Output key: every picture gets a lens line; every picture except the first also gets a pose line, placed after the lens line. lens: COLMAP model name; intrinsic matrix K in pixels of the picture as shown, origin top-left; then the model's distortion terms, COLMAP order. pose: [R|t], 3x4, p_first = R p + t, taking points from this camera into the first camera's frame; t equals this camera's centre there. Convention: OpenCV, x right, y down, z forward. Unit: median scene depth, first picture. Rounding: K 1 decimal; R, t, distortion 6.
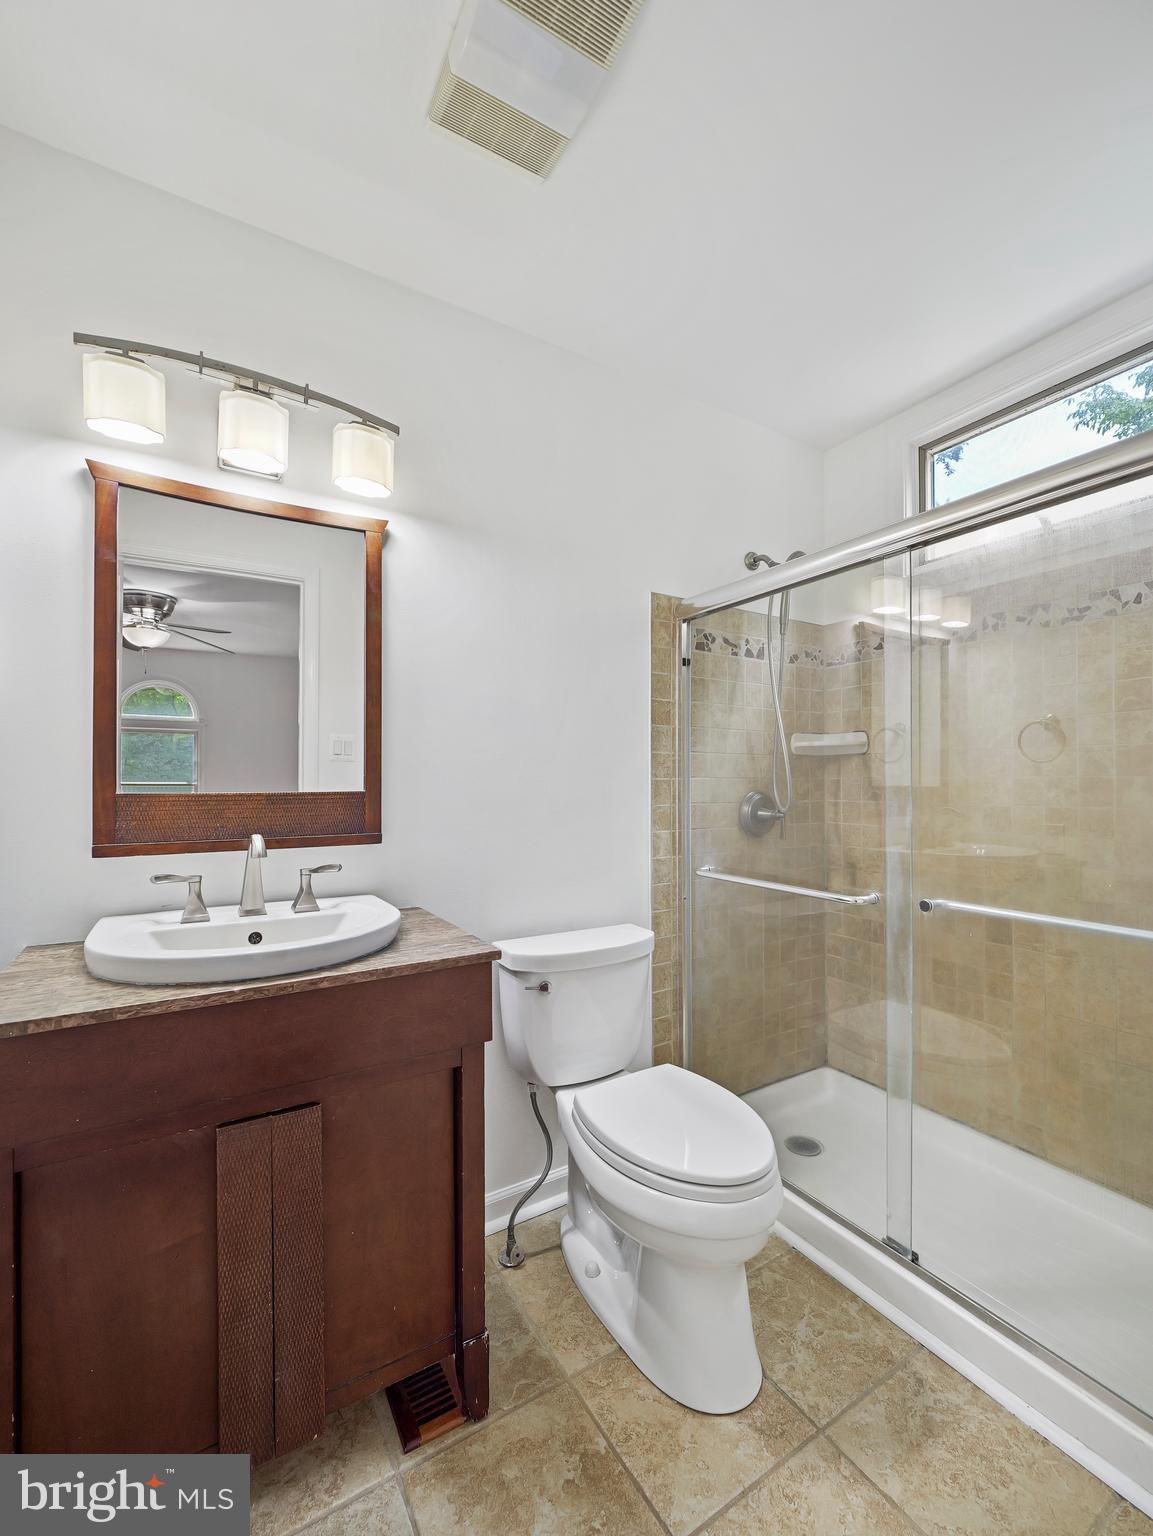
lens RADIAL K [[661.2, 0, 574.7], [0, 661.2, 768.6], [0, 0, 1]] dist [-0.003533, 0.000936]
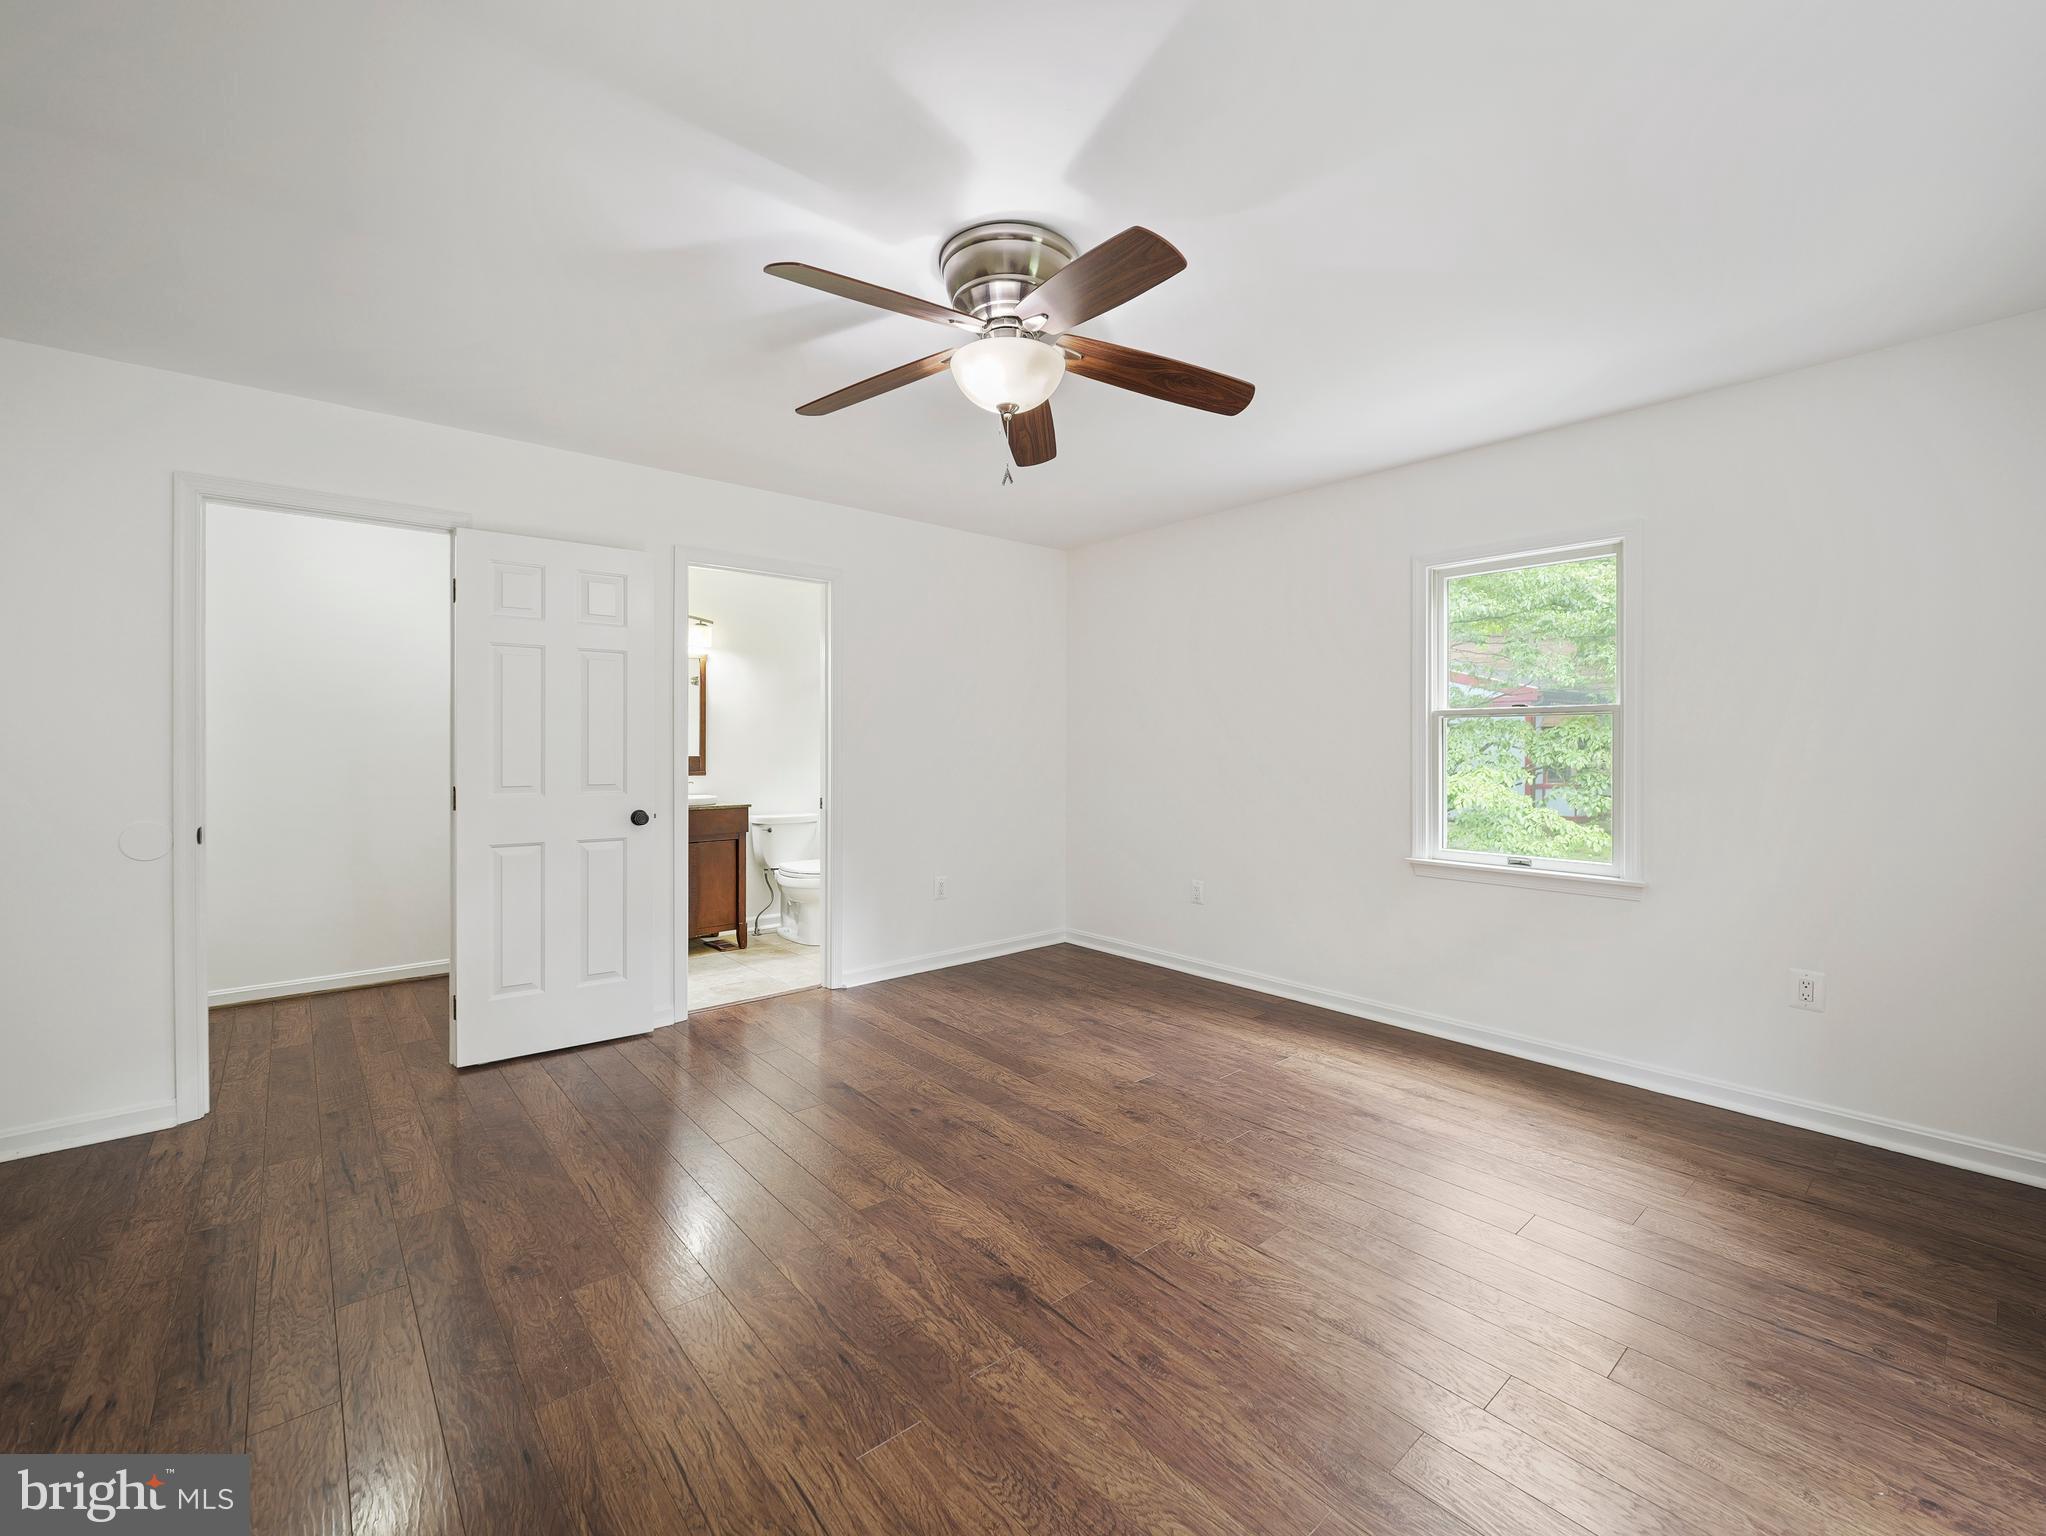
lens RADIAL K [[880.7, 0, 1020.1], [0, 880.7, 750.0], [0, 0, 1]] dist [-0.003533, 0.000936]
pose [[0.986594, 0.003511, 0.163153, 0.371873], [-0.007327, 0.999713, 0.022795, -0.077229], [-0.163027, -0.023685, 0.986337, -2.678957]]
